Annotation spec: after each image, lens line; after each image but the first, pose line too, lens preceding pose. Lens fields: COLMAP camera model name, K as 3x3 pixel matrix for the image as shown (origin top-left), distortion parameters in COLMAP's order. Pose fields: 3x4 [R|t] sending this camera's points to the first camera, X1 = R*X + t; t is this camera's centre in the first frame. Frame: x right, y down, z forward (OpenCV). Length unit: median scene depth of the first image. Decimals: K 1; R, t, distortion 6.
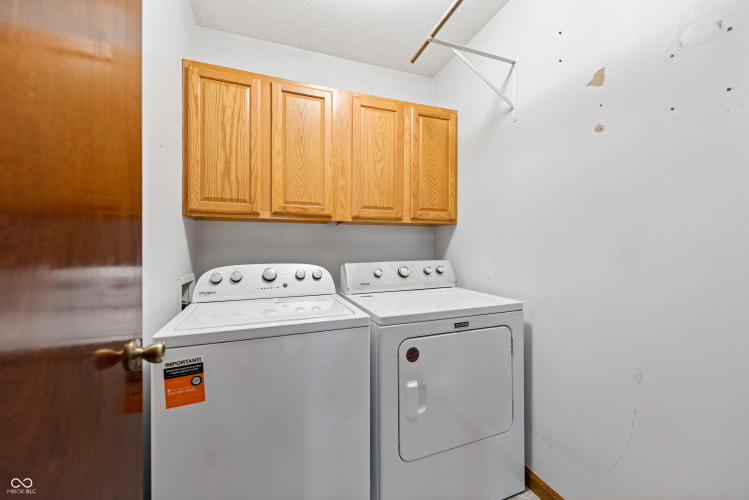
lens RADIAL K [[290.1, 0, 373.2], [0, 290.1, 244.7], [0, 0, 1]] dist [0.000905, -0.000076]
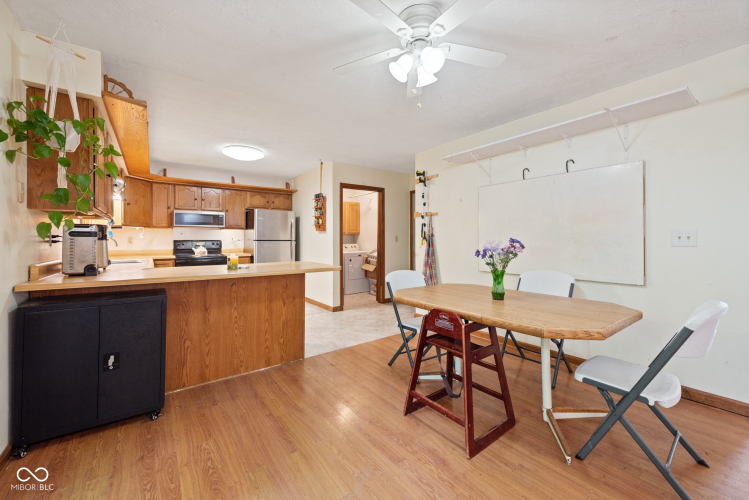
lens RADIAL K [[303.6, 0, 375.1], [0, 303.6, 237.9], [0, 0, 1]] dist [0.000256, -0.000017]
pose [[0.958516, -0.005388, 0.284987, -0.669116], [0.005640, 0.999984, -0.000061, -0.021352], [-0.284982, 0.001666, 0.958531, -2.949283]]
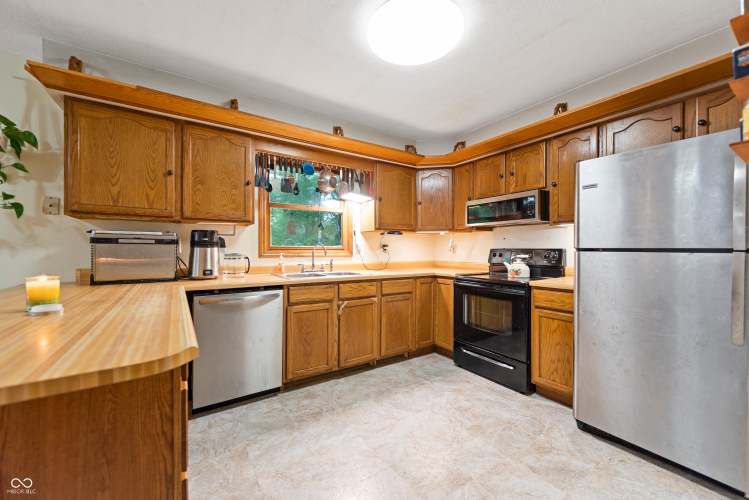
lens RADIAL K [[296.8, 0, 374.5], [0, 296.8, 250.0], [0, 0, 1]] dist [0.008624, -0.000037]
pose [[0.242333, 0.002262, -0.970190, -0.071005], [0.000916, 0.999996, 0.002560, -0.008335], [0.970193, -0.001509, 0.242330, -0.664218]]
